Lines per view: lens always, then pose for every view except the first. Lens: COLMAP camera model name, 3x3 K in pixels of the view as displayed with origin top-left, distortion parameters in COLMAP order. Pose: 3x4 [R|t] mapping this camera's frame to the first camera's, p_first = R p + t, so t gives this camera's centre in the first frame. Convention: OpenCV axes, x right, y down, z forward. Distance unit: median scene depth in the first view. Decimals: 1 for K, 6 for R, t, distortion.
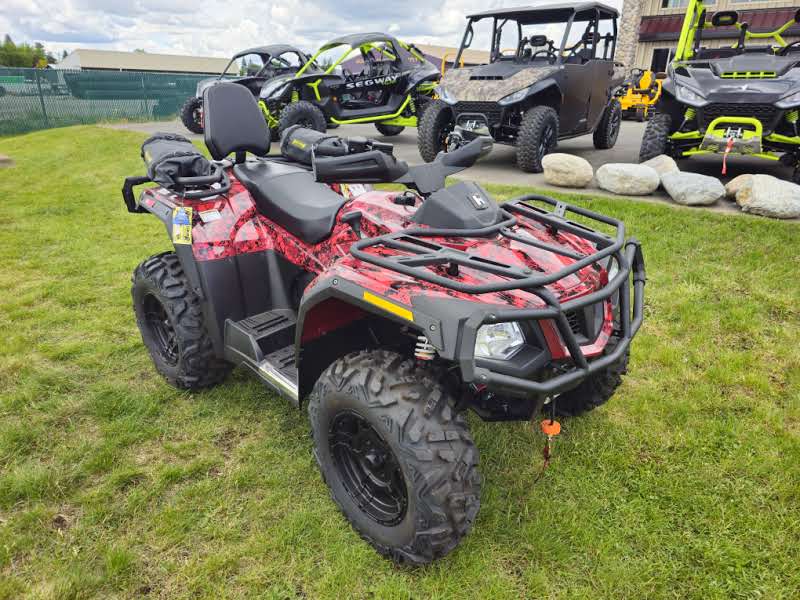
lens RADIAL K [[527.4, 0, 397.2], [0, 527.4, 301.7], [0, 0, 1]] dist [0.020590, -0.029405]
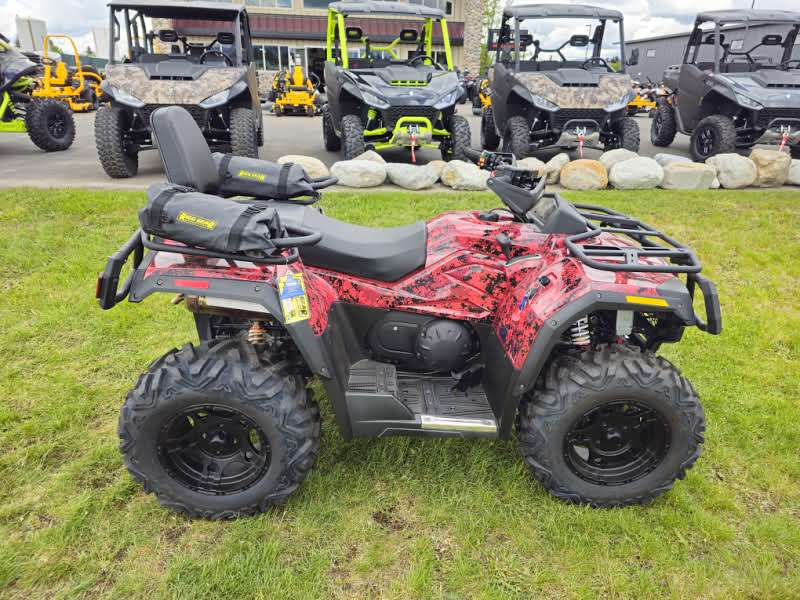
lens RADIAL K [[527.4, 0, 399.8], [0, 527.4, 293.9], [0, 0, 1]] dist [0.020590, -0.029405]
pose [[0.674703, -0.258346, 0.691400, -0.351732], [0.256169, 0.960477, 0.108906, -0.082040], [-0.692209, 0.103636, 0.714217, 0.149245]]
